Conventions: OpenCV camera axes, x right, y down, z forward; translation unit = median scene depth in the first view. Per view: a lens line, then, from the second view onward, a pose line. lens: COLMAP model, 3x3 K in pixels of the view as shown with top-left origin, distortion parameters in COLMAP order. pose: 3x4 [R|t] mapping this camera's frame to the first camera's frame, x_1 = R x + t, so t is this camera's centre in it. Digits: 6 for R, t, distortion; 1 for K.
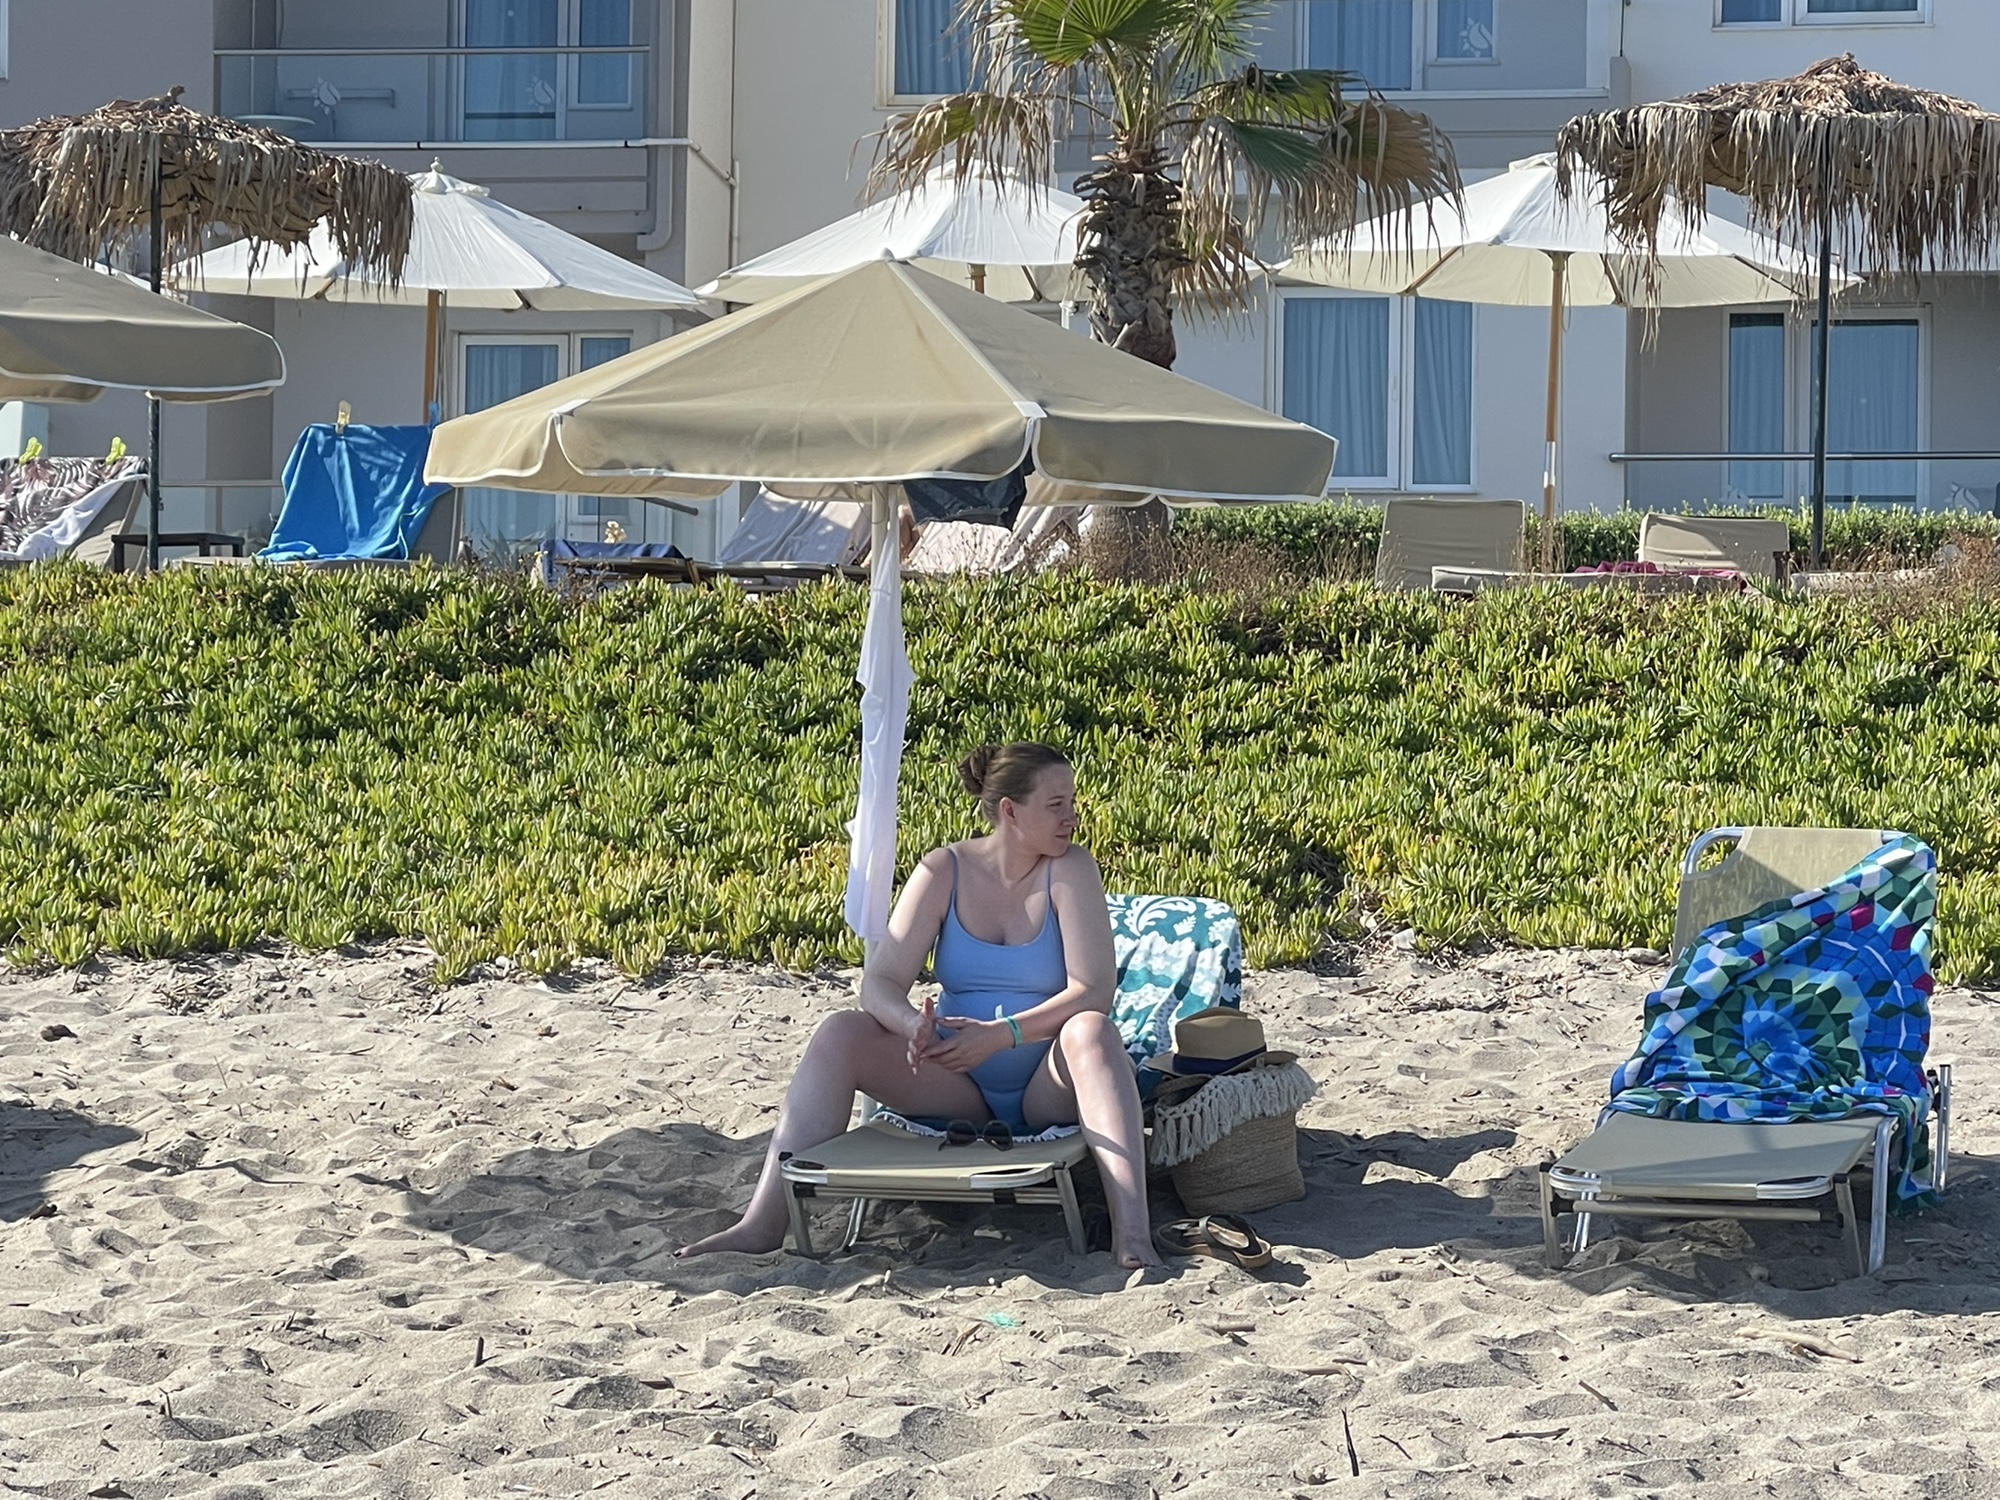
lens RADIAL K [[5709.2, 0, 1000.0], [0, 5709.2, 750.0], [0, 0, 1]] dist [0.020445, 0.033238]
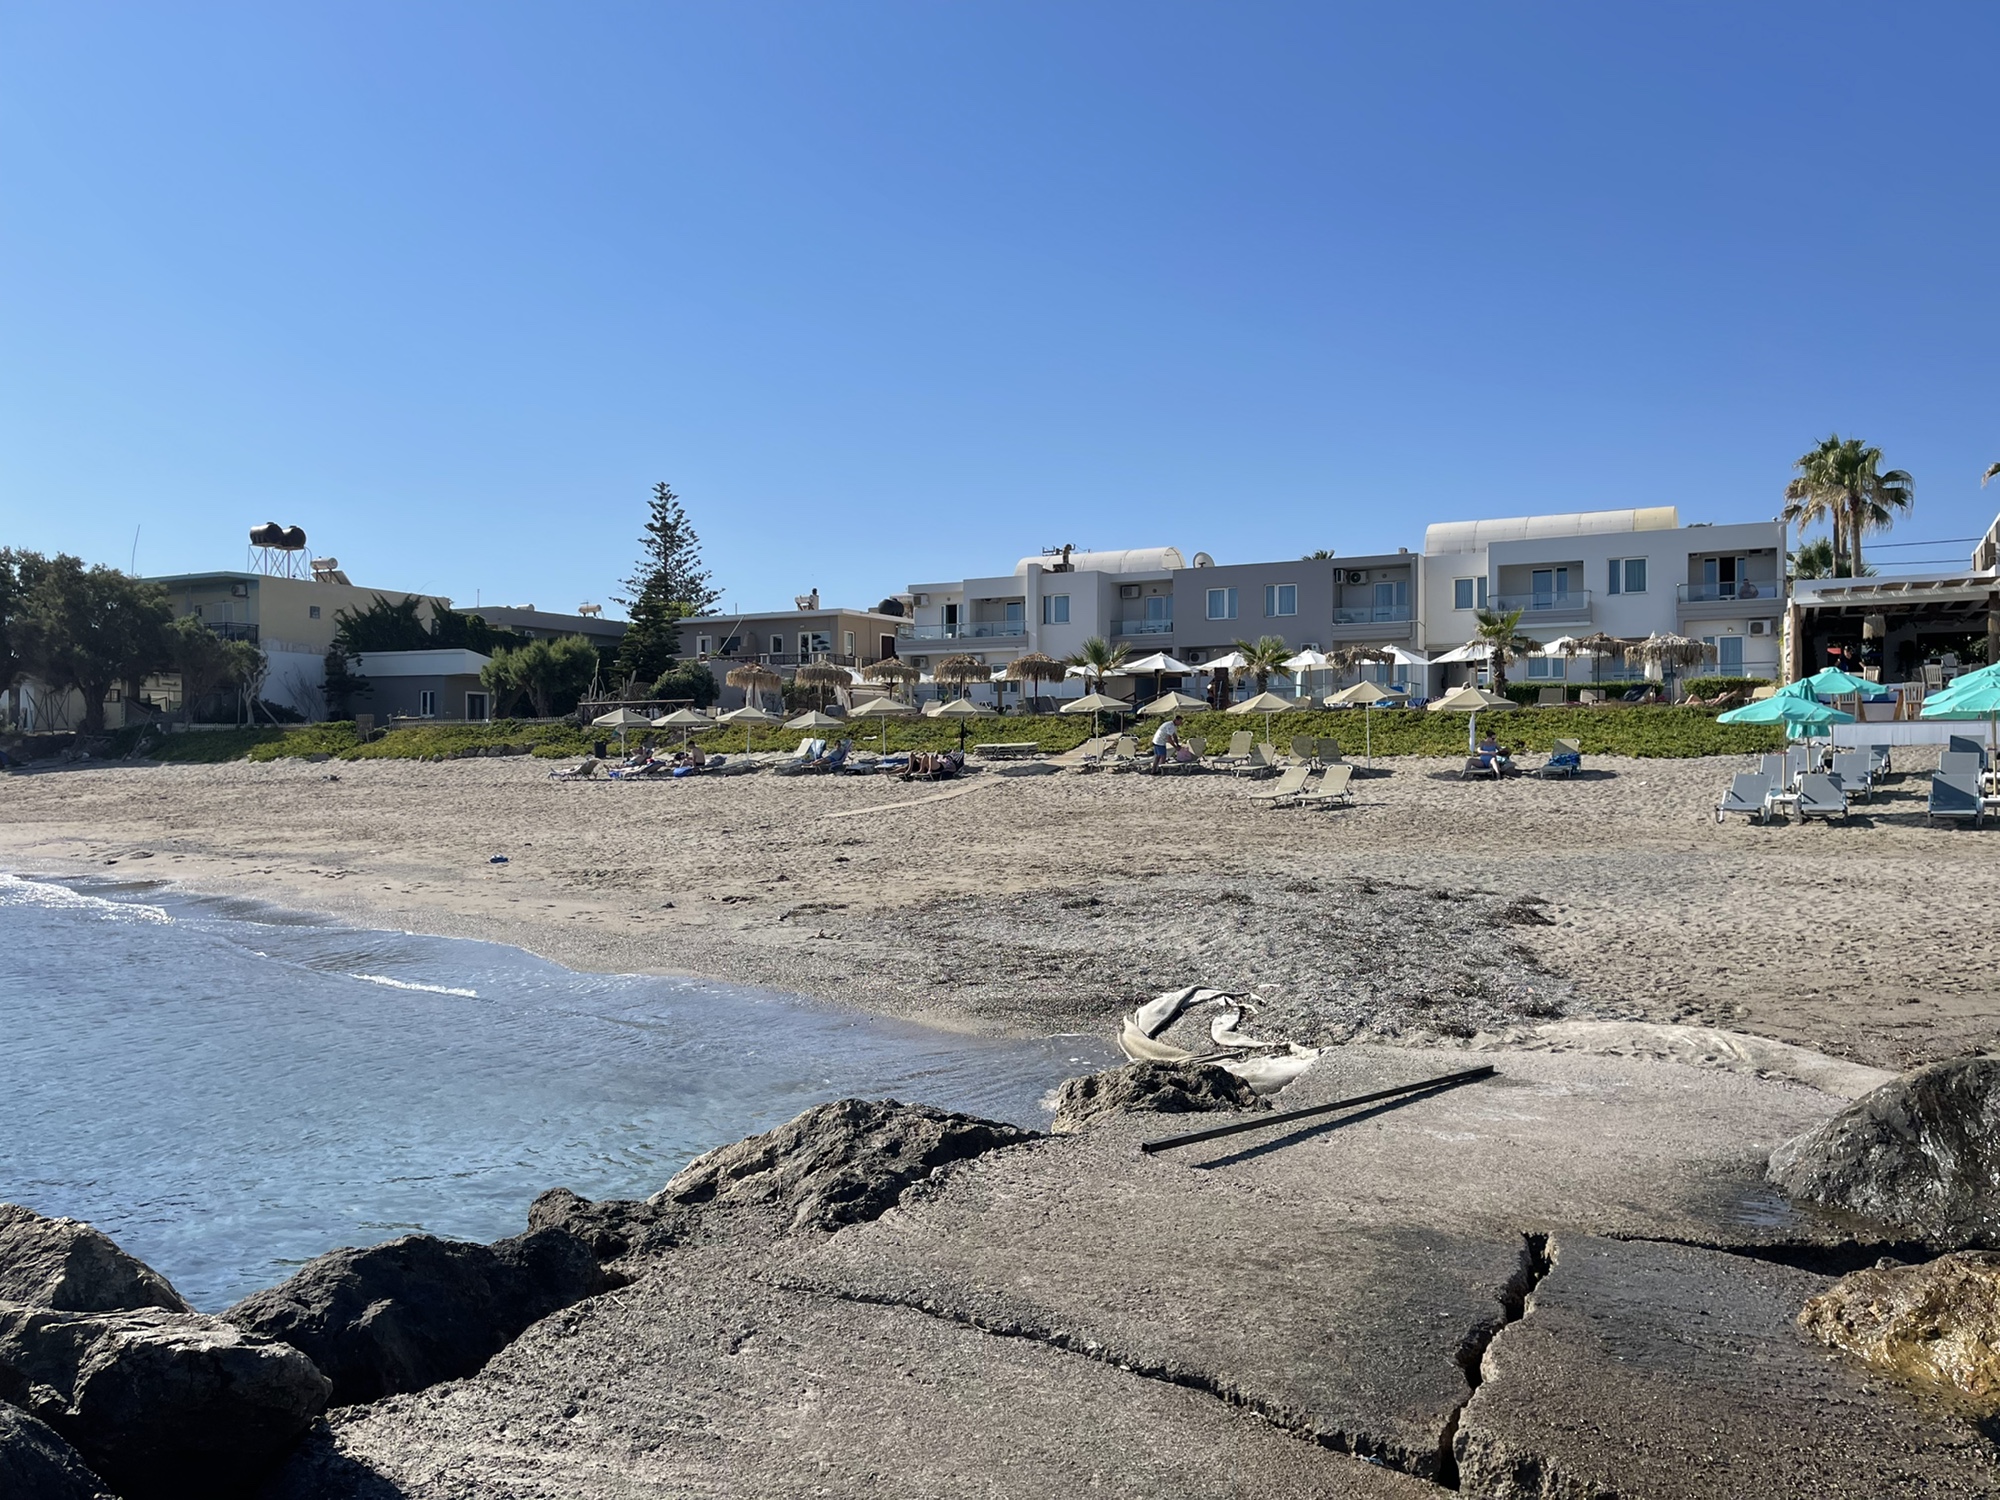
lens RADIAL K [[1507.7, 0, 1000.0], [0, 1507.7, 750.0], [0, 0, 1]] dist [0.078132, -0.107564]
pose [[0.955262, -0.020105, -0.295077, -0.026563], [0.025897, 0.999541, 0.015734, -0.034438], [0.294626, -0.022672, 0.955344, -1.852144]]
